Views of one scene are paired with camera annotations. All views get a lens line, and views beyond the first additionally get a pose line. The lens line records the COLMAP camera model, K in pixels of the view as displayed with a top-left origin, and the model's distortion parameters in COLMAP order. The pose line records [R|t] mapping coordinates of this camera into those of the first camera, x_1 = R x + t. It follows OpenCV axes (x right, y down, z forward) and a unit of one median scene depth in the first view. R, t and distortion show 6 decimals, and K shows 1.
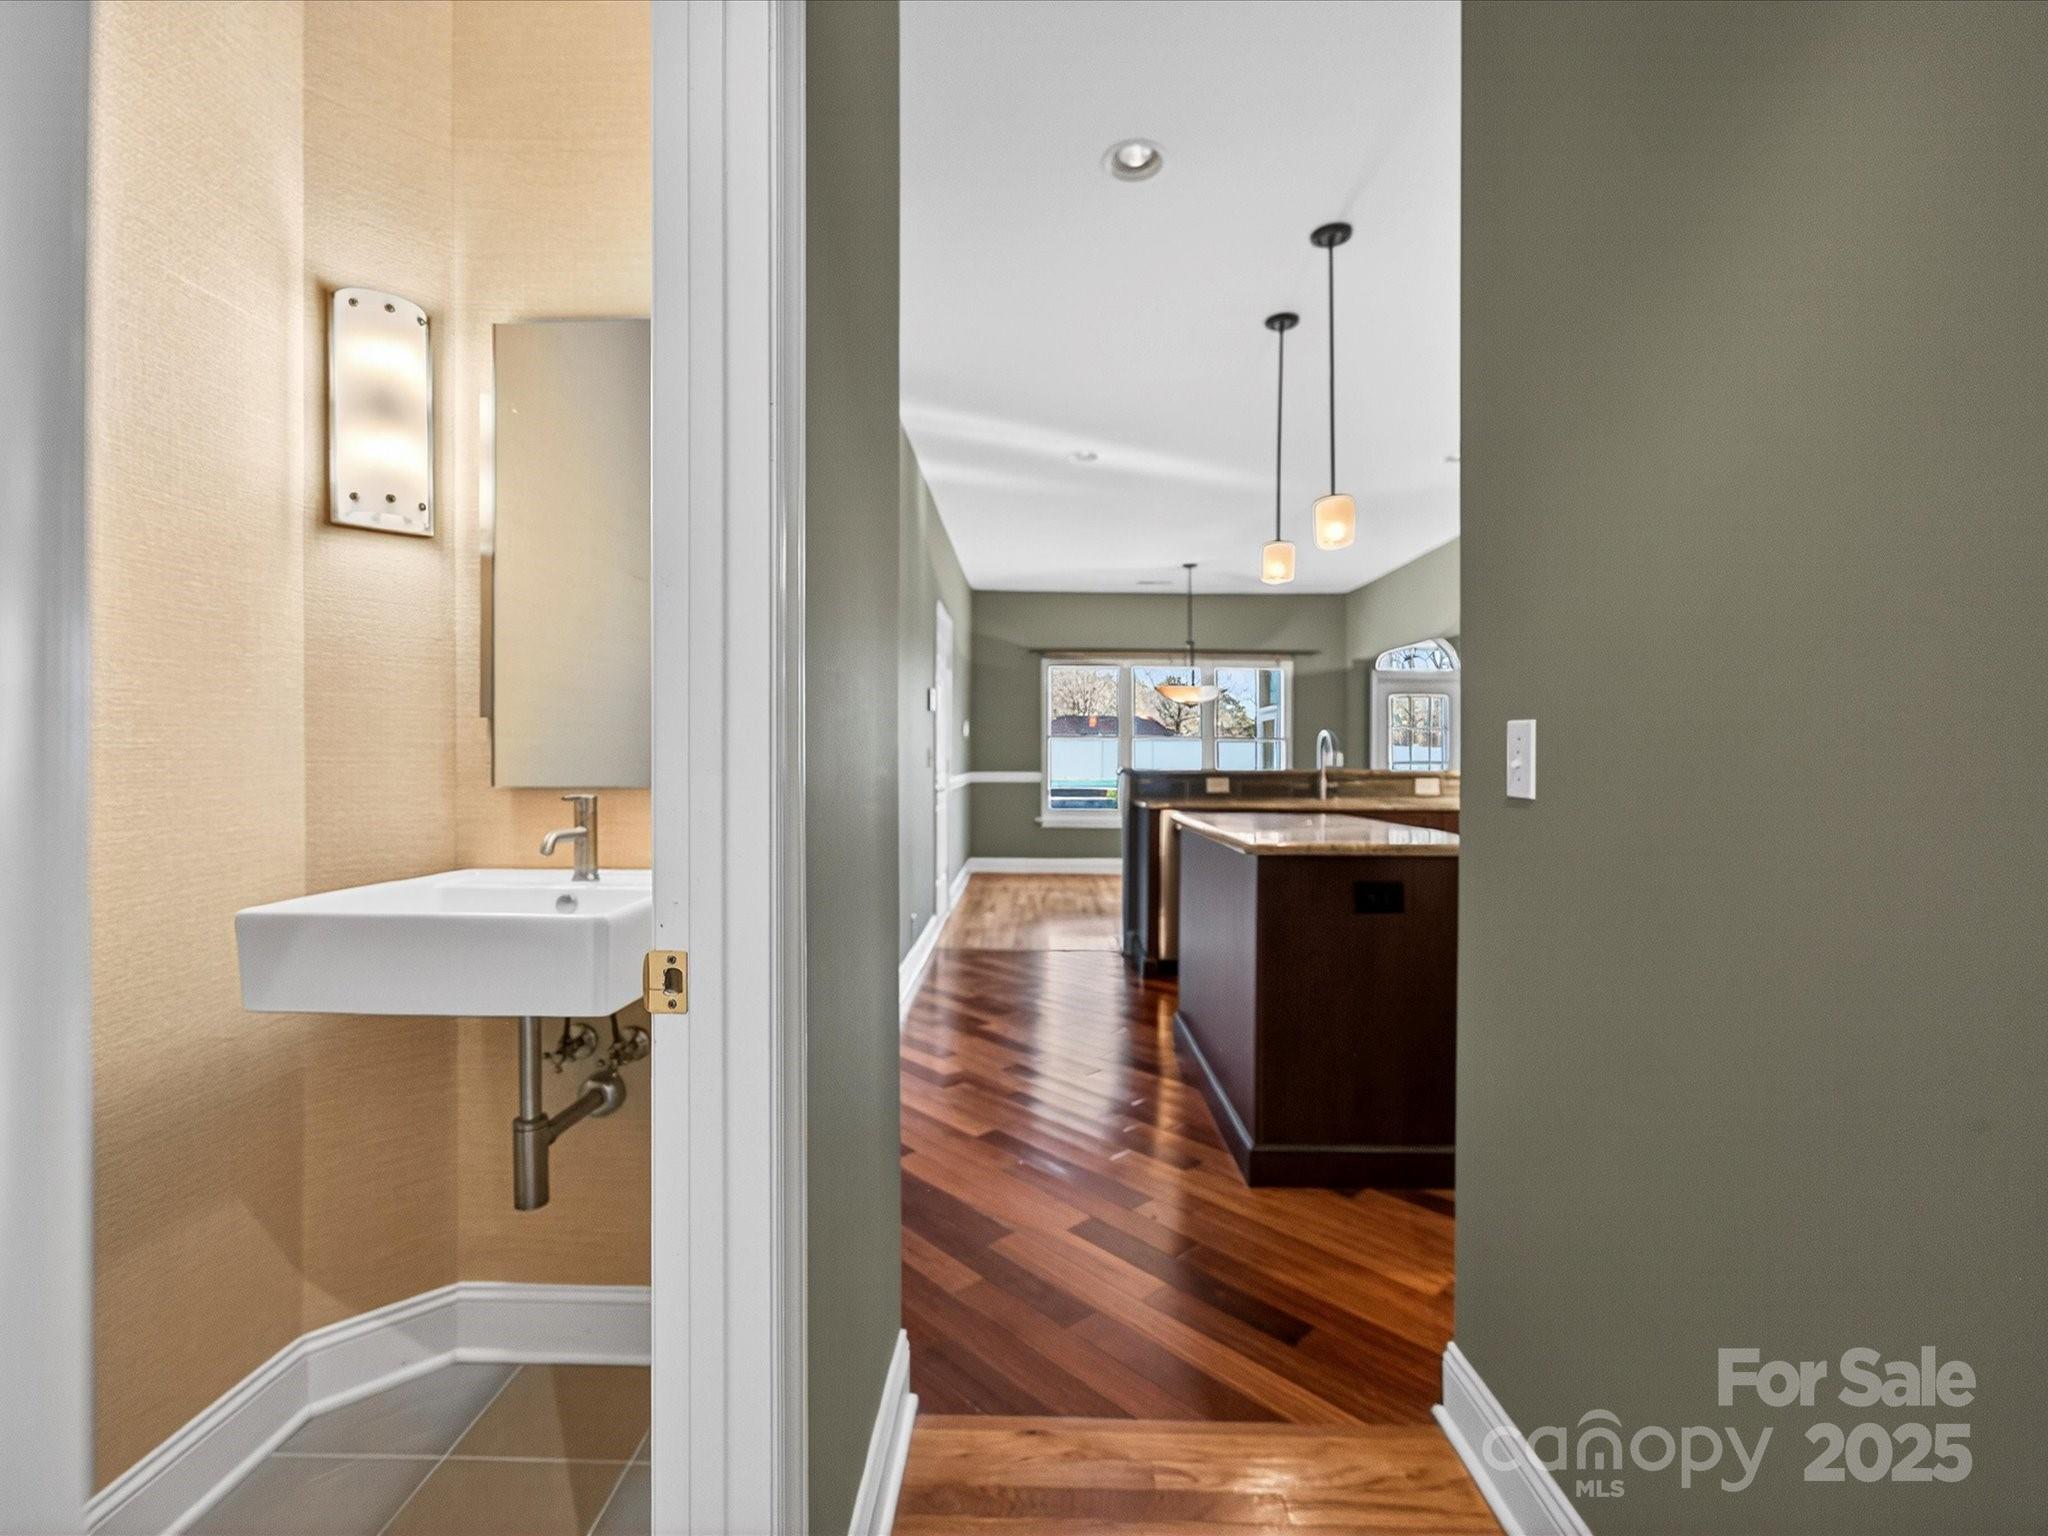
lens RADIAL K [[918.6, 0, 1018.7], [0, 918.6, 758.6], [0, 0, 1]] dist [0.000164, 0.000174]
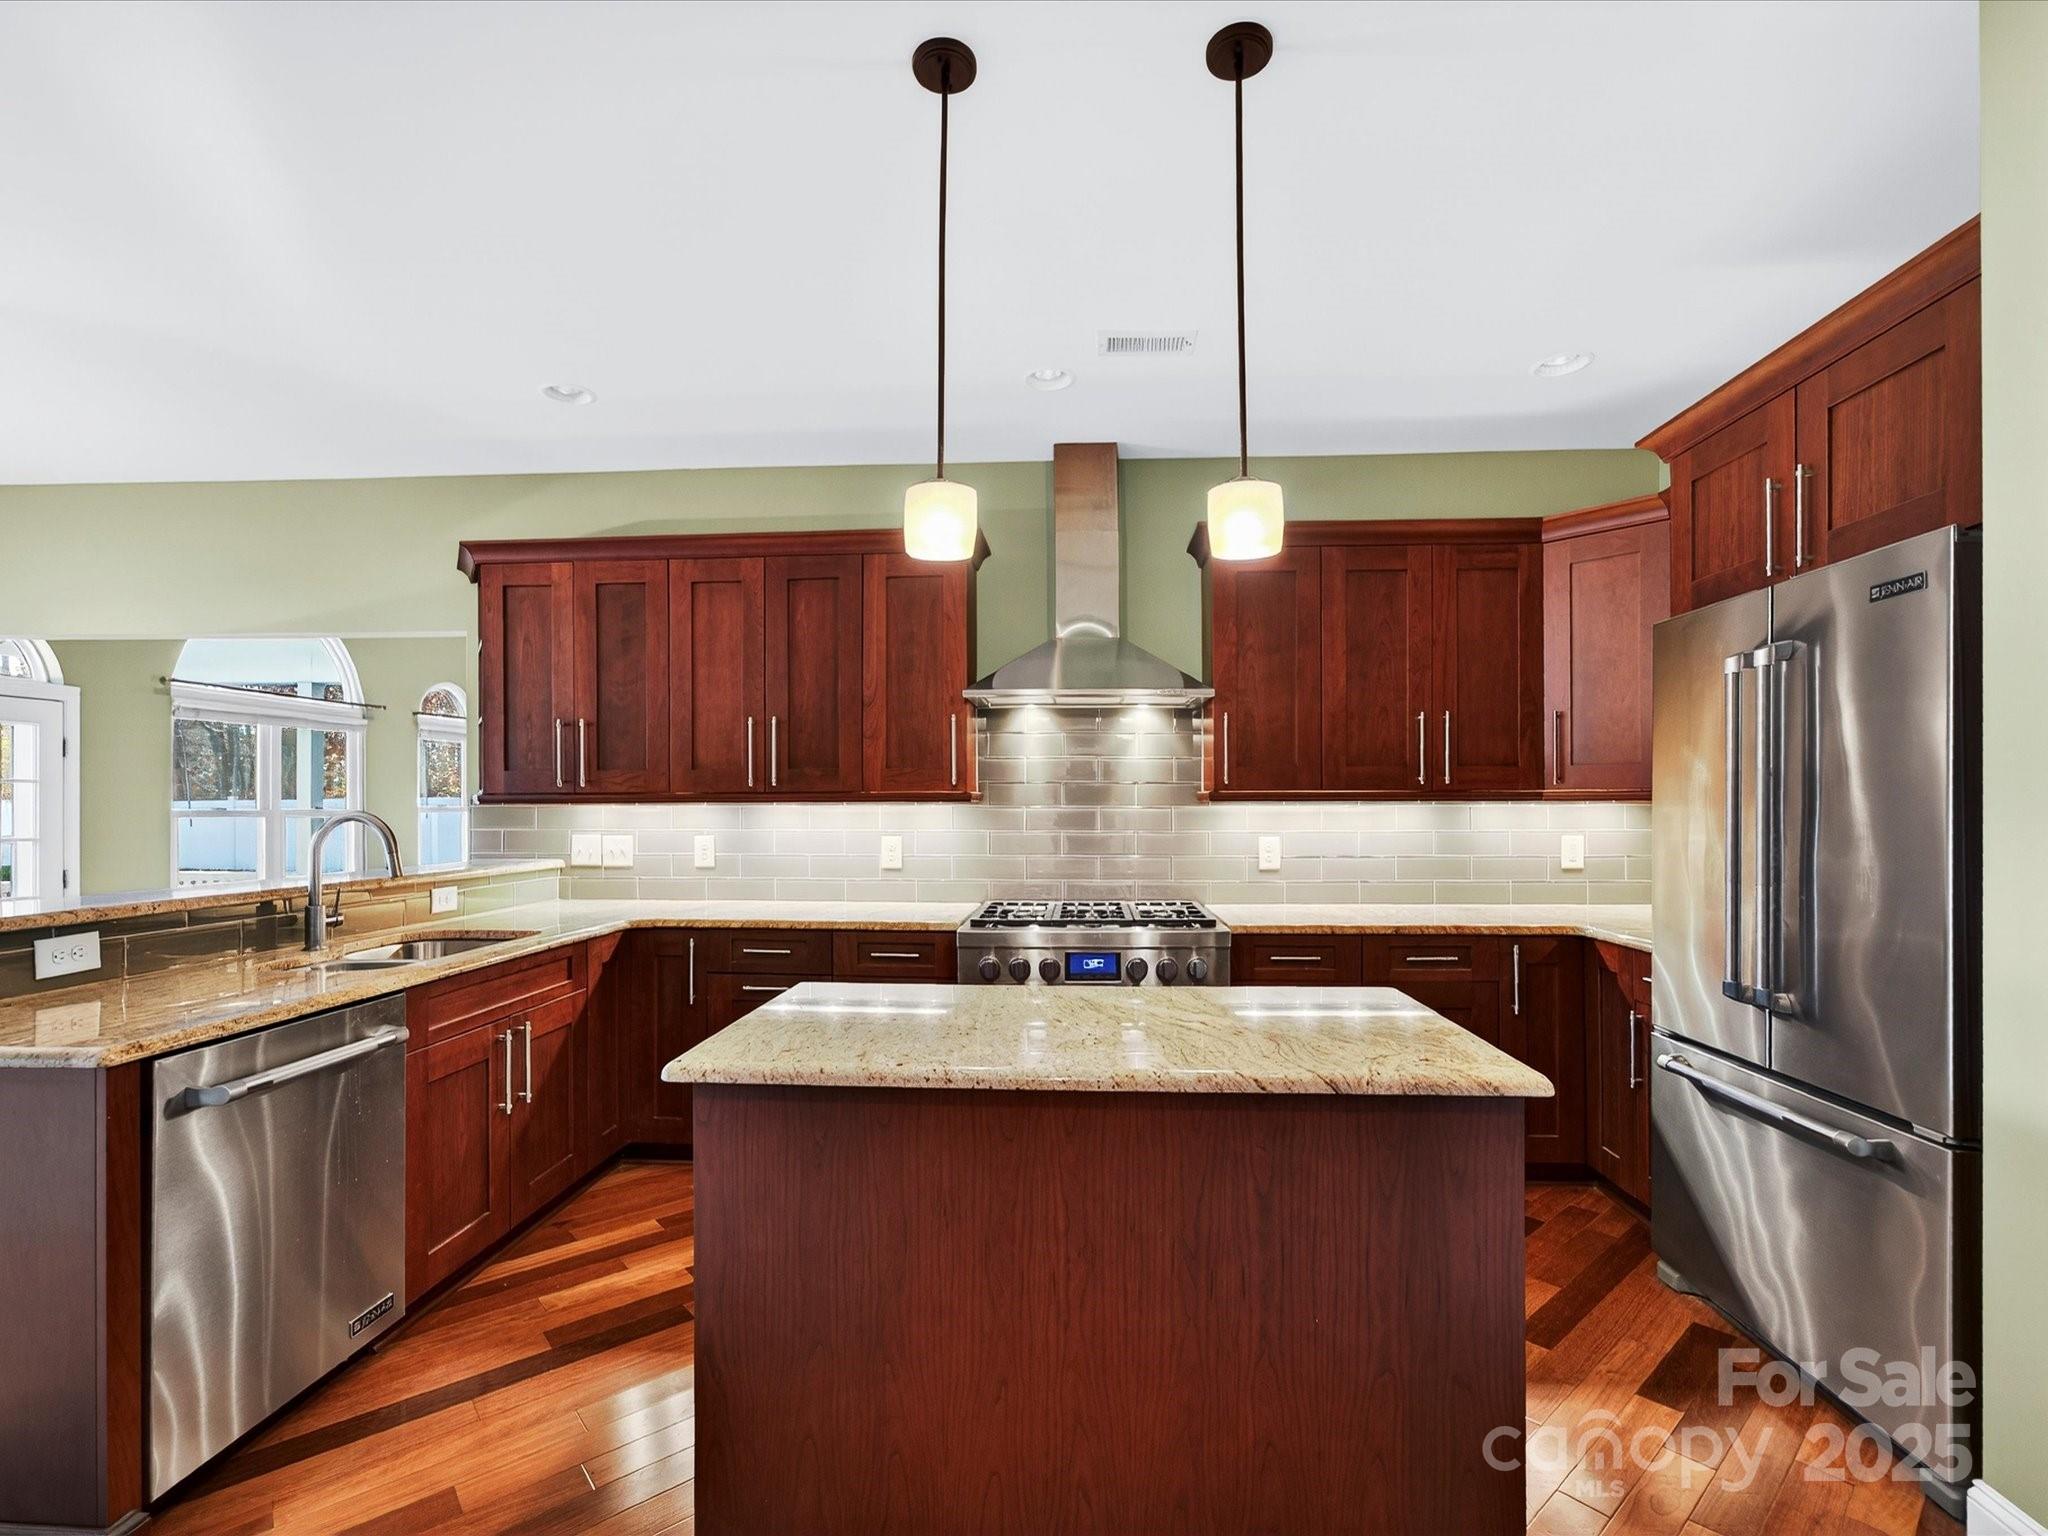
lens RADIAL K [[923.3, 0, 1024.8], [0, 923.3, 804.8], [0, 0, 1]] dist [-0.002406, -0.000069]
pose [[0.045356, -0.009050, 0.998930, -0.093177], [-0.001384, 0.999957, 0.009122, -0.023697], [-0.998970, -0.001796, 0.045341, 0.357053]]
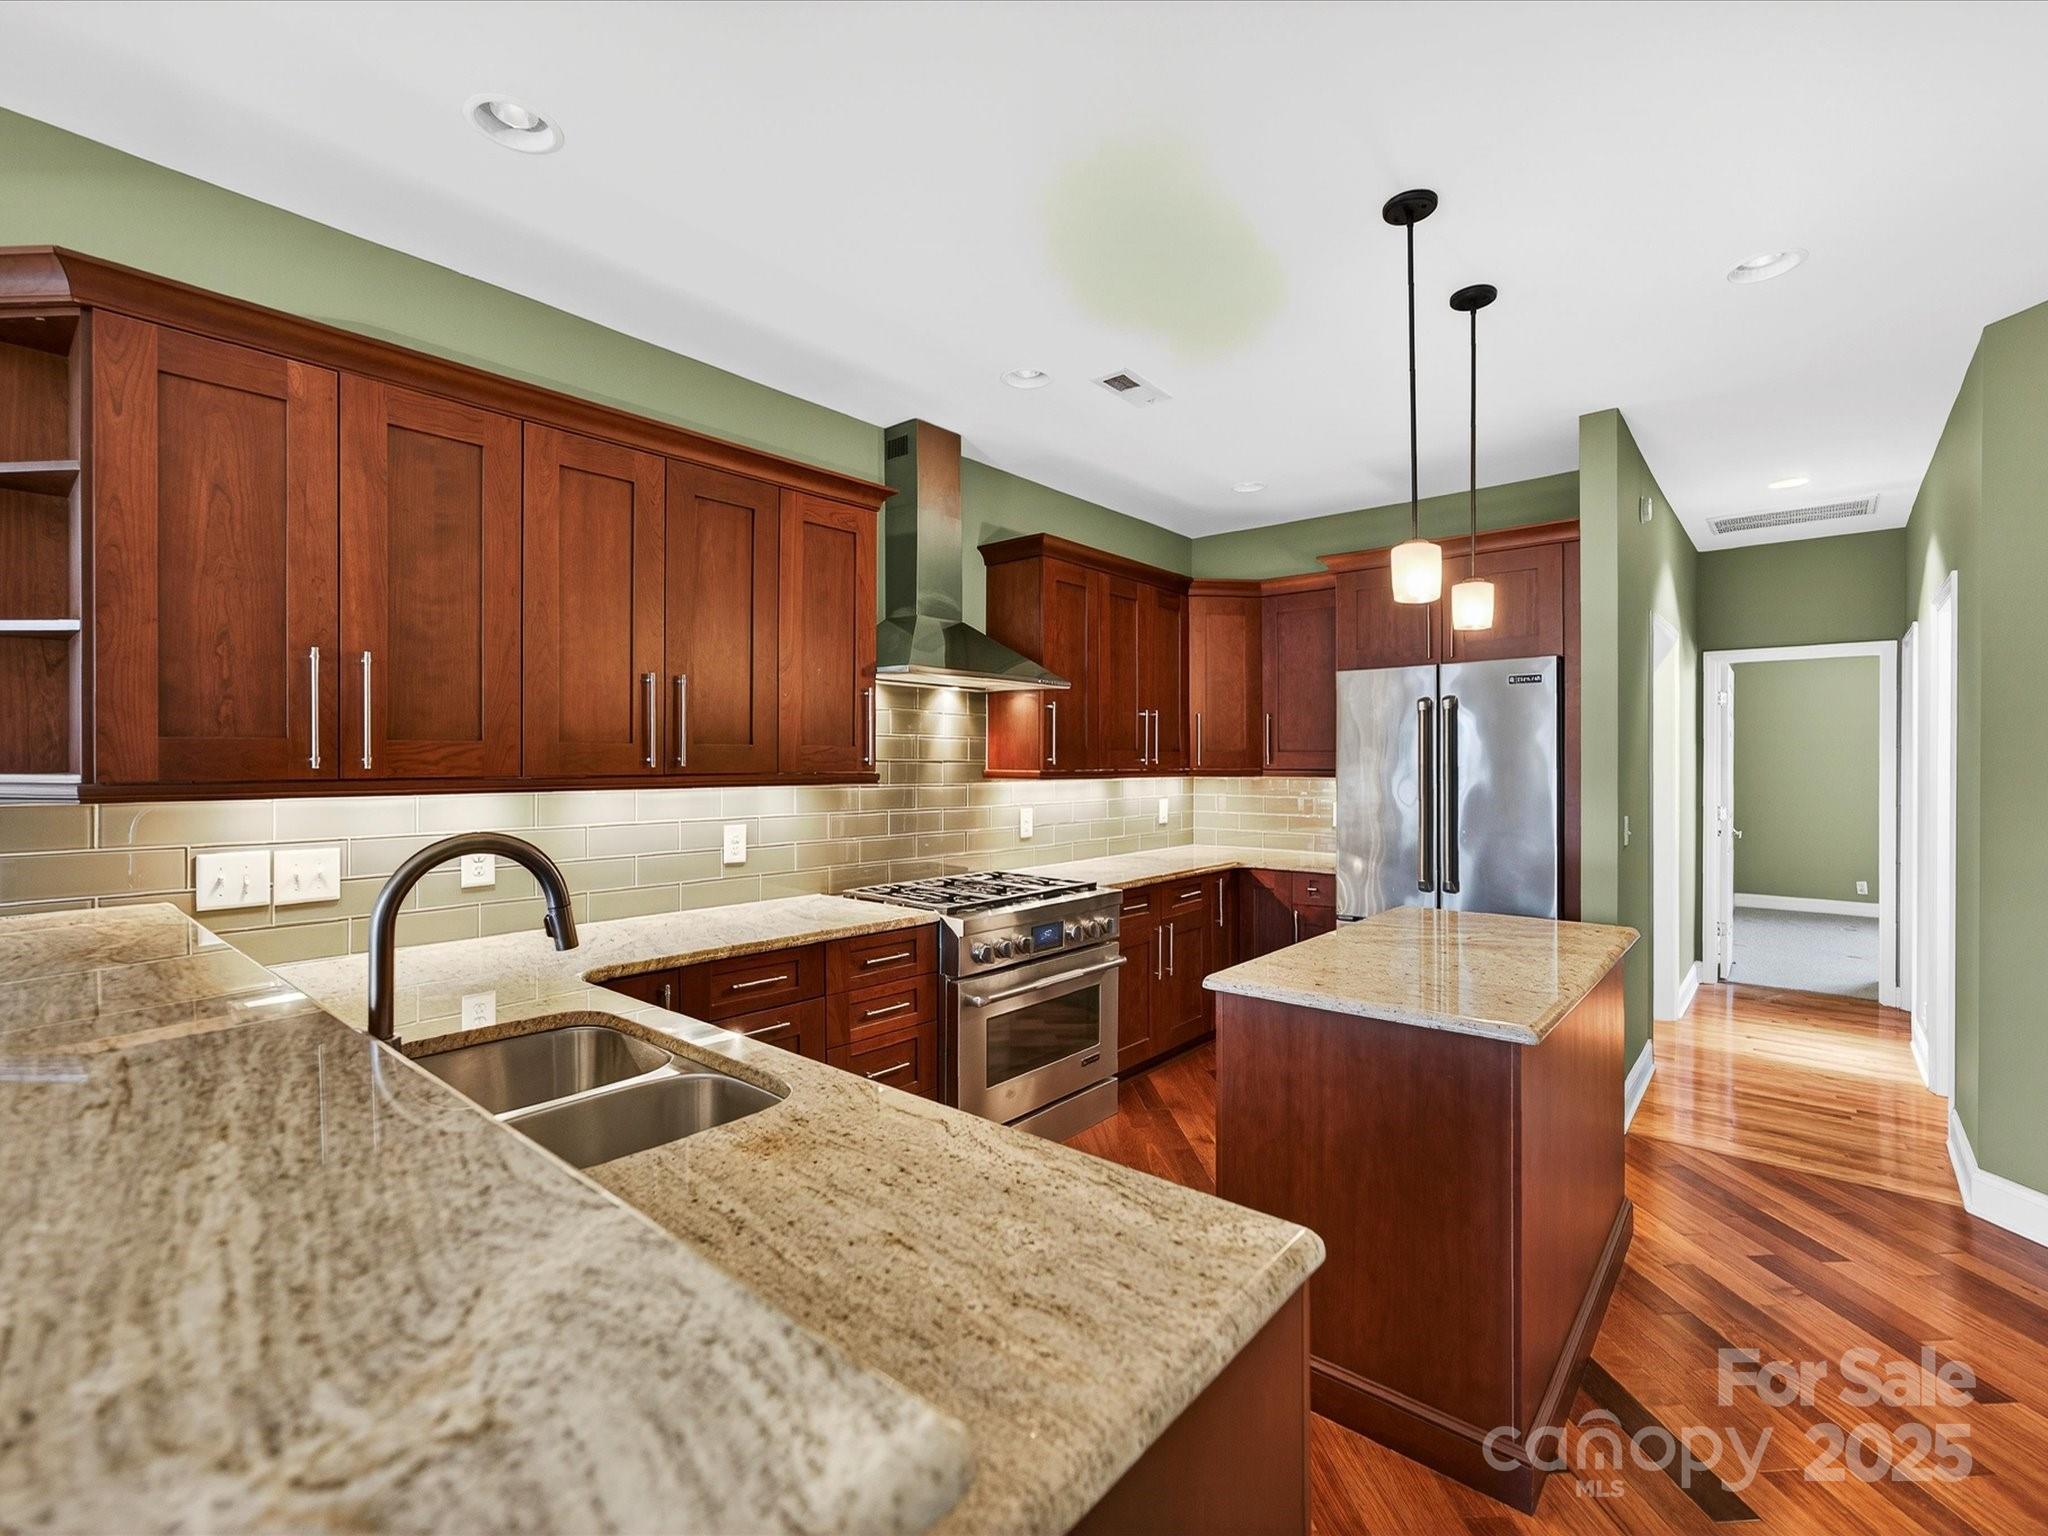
lens RADIAL K [[918.6, 0, 1018.7], [0, 918.6, 758.6], [0, 0, 1]] dist [0.000164, 0.000174]
pose [[-0.763508, -0.008123, 0.645747, 0.029127], [-0.010077, 0.999949, 0.000664, -0.032237], [-0.645720, -0.006000, -0.763551, 0.651029]]
